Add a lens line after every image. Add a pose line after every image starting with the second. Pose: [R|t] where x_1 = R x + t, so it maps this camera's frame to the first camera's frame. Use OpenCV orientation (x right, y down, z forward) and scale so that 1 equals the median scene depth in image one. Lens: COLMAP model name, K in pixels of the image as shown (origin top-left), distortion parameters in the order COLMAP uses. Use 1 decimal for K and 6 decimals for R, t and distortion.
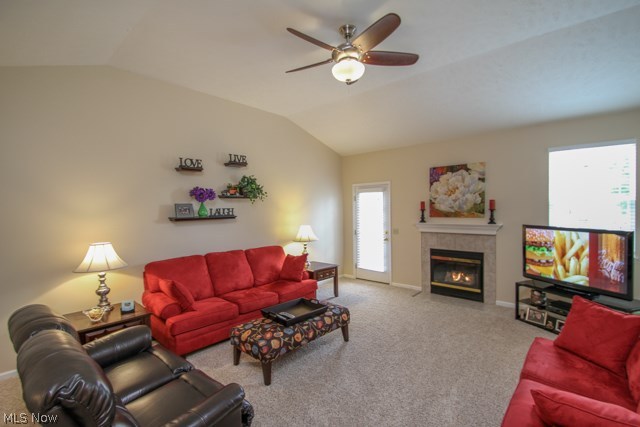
lens RADIAL K [[298.1, 0, 321.3], [0, 298.1, 213.5], [0, 0, 1]] dist [0.003145, -0.005733]
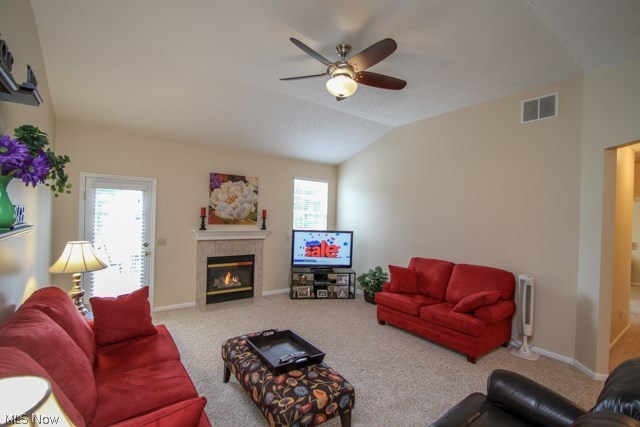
lens RADIAL K [[298.1, 0, 323.5], [0, 298.1, 214.7], [0, 0, 1]] dist [0.003145, -0.005733]
pose [[0.188589, 0.024056, 0.981762, -0.534221], [-0.011929, 0.999682, -0.022203, -0.001665], [-0.981984, -0.007525, 0.188816, 0.489985]]
